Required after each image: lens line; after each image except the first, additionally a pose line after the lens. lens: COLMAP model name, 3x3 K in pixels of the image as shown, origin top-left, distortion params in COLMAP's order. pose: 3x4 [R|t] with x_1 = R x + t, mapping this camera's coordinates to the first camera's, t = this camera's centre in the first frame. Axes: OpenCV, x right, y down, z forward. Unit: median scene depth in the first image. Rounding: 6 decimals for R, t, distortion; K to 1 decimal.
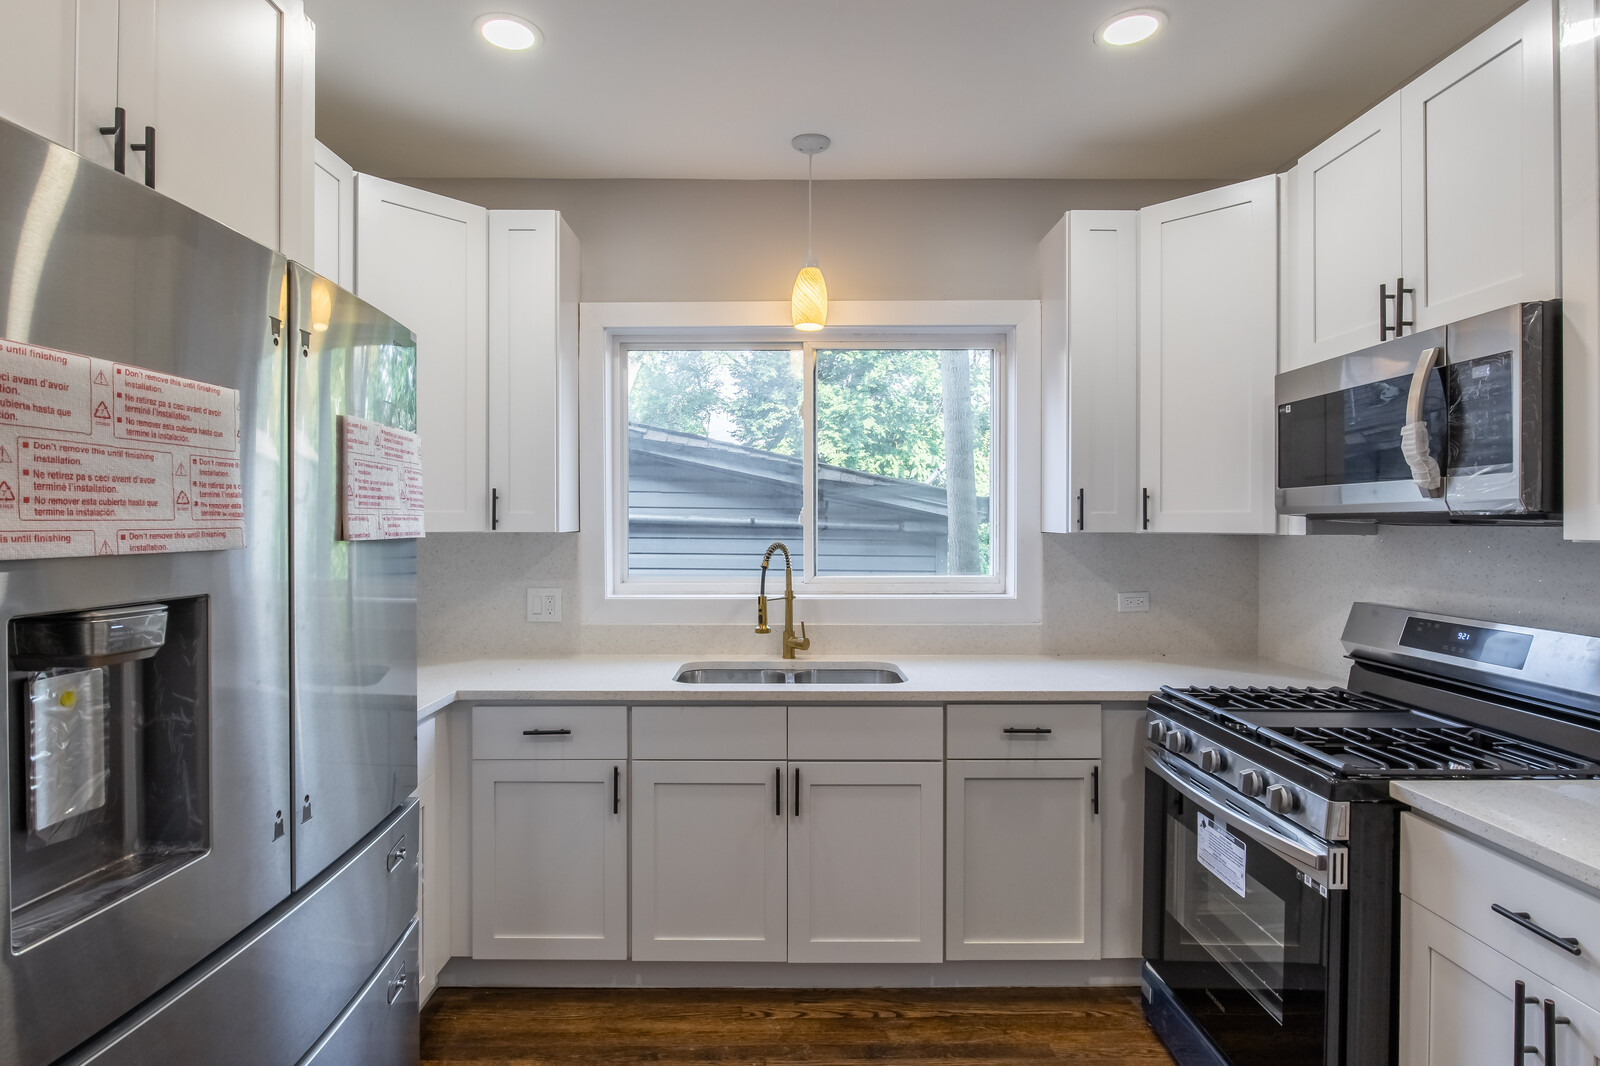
lens RADIAL K [[794.9, 0, 800.7], [0, 794.9, 528.0], [0, 0, 1]] dist [-0.006949, 0.000415]
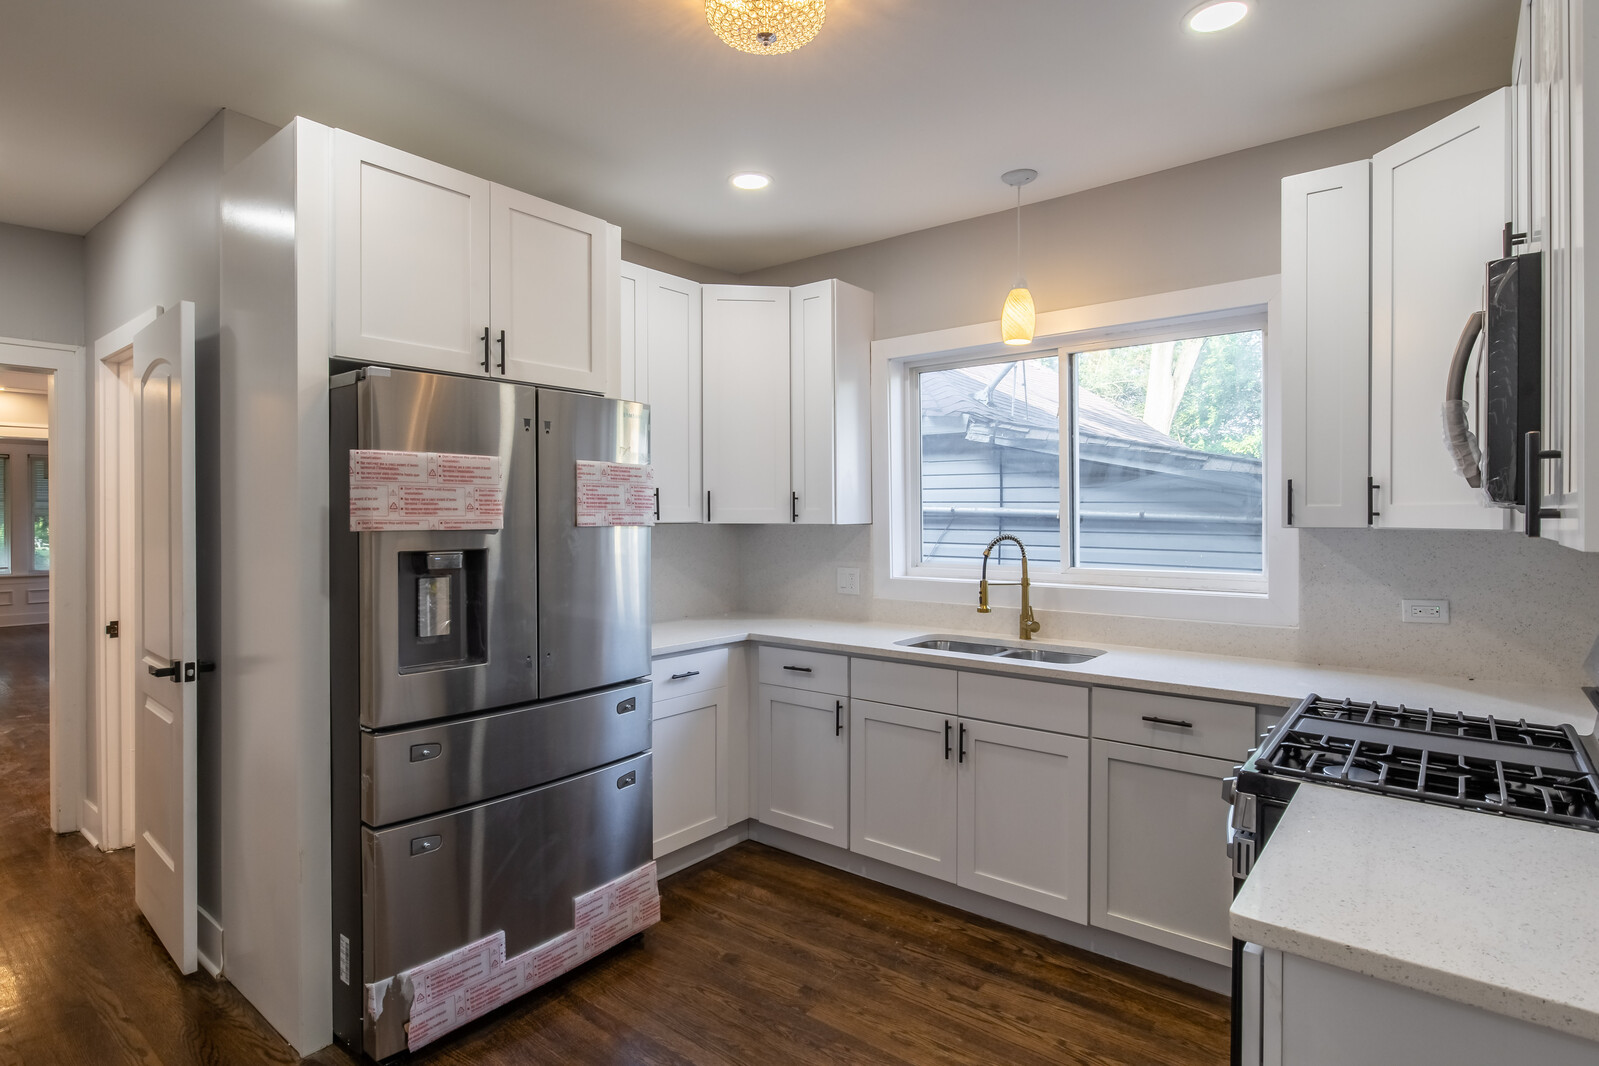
lens RADIAL K [[820.8, 0, 803.9], [0, 820.8, 530.5], [0, 0, 1]] dist [0.000967, -0.000024]
pose [[0.783563, 0.010063, -0.621231, 0.543371], [-0.003598, 0.999926, 0.011658, 0.000373], [0.621303, -0.006900, 0.783540, -0.104351]]
